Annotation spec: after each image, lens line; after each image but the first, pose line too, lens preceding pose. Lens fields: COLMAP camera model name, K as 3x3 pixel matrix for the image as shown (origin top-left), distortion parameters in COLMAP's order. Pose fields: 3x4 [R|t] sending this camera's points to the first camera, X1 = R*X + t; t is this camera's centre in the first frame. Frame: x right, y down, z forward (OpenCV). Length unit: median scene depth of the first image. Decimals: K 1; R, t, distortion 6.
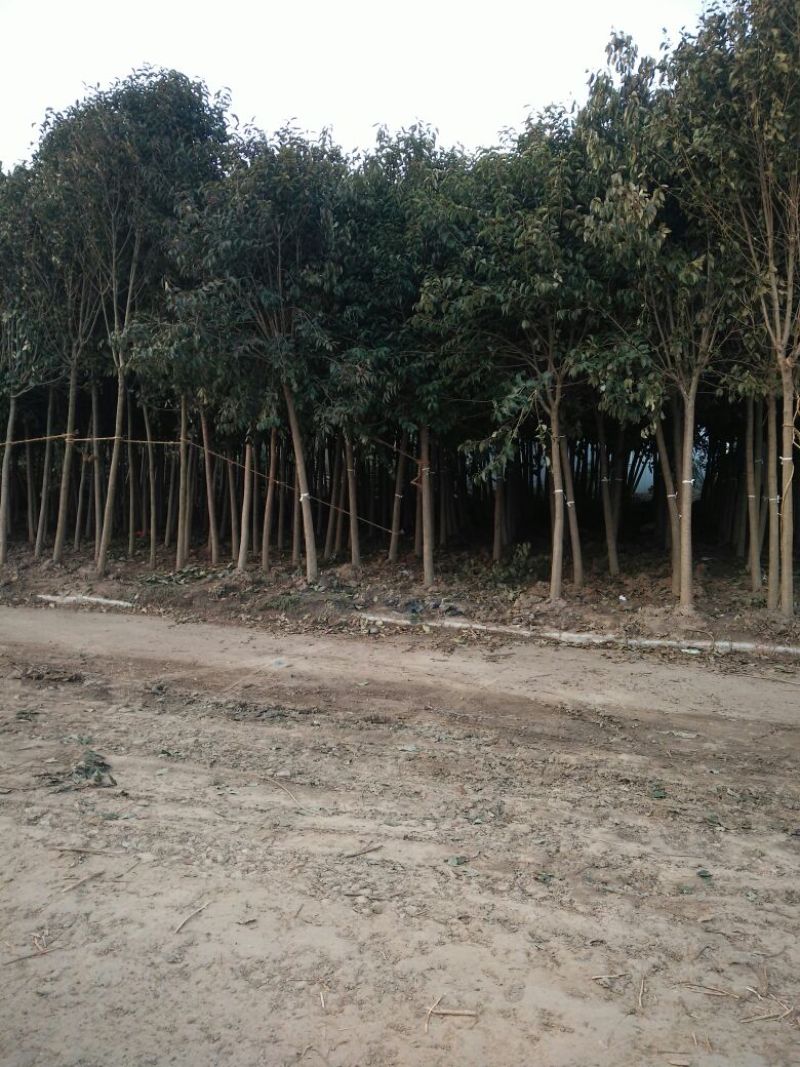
lens RADIAL K [[807.6, 0, 380.8], [0, 807.6, 525.4], [0, 0, 1]] dist [0.070925, -0.052452]
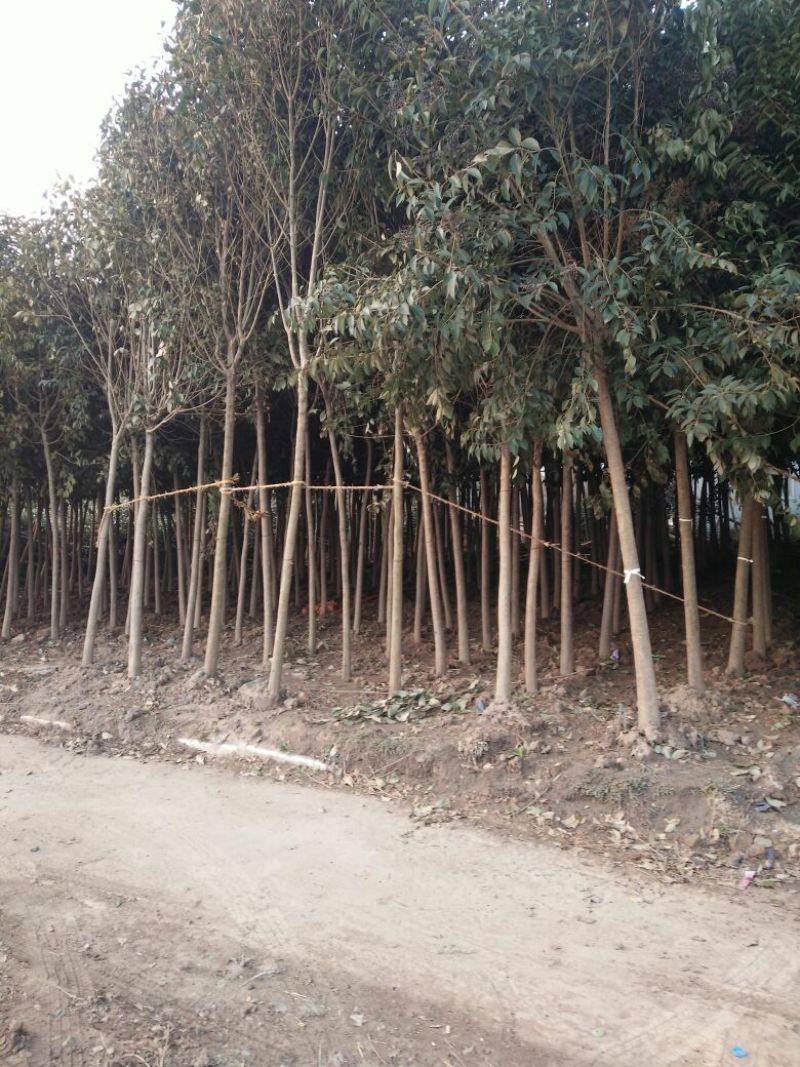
lens RADIAL K [[837.6, 0, 369.6], [0, 837.6, 522.9], [0, 0, 1]] dist [0.066563, -0.066469]
pose [[0.978730, -0.031722, -0.202687, -0.140724], [0.020354, 0.998113, -0.057928, -0.038785], [0.204142, 0.052570, 0.977529, 0.388270]]
